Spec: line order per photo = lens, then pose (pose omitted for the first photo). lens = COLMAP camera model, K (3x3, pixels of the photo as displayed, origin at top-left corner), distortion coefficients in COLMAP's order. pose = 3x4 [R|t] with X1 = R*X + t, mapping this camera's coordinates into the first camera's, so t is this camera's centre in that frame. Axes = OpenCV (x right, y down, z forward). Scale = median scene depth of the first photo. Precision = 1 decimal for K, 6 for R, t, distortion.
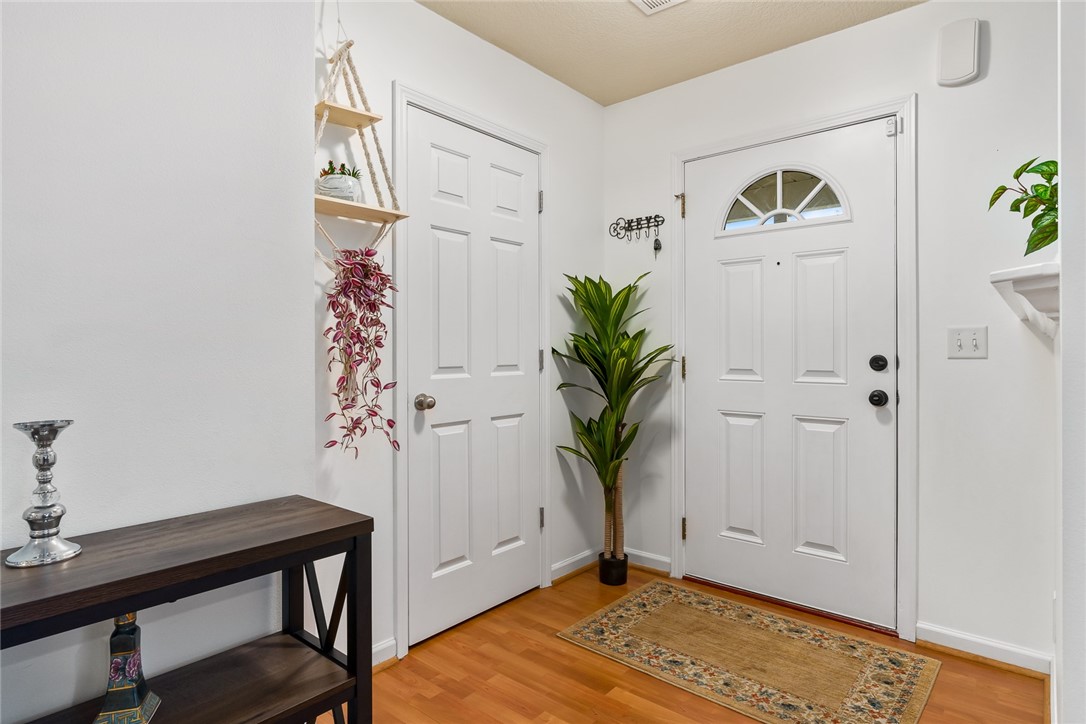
lens RADIAL K [[583.5, 0, 548.2], [0, 583.5, 358.5], [0, 0, 1]] dist [-0.005225, 0.002675]
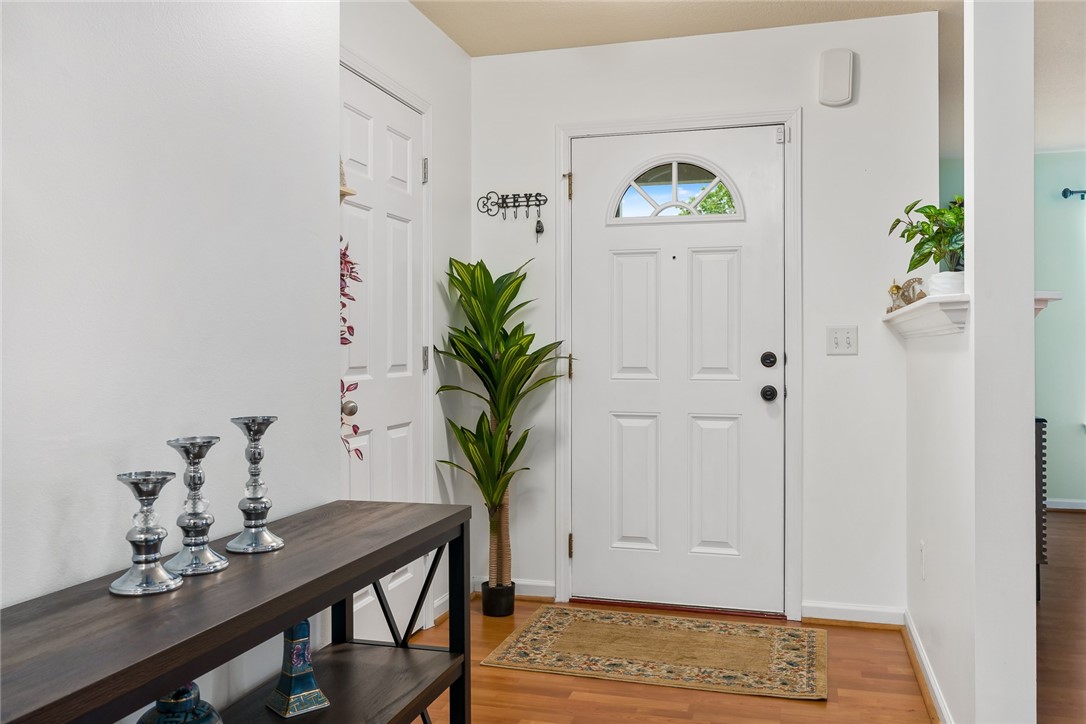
lens RADIAL K [[884.3, 0, 543.0], [0, 884.3, 362.0], [0, 0, 1]] dist [0.005151, -0.002907]
pose [[0.914098, -0.006438, 0.405443, -0.404112], [0.004683, 0.999975, 0.005321, 0.001679], [-0.405467, -0.002965, 0.914105, -0.256927]]
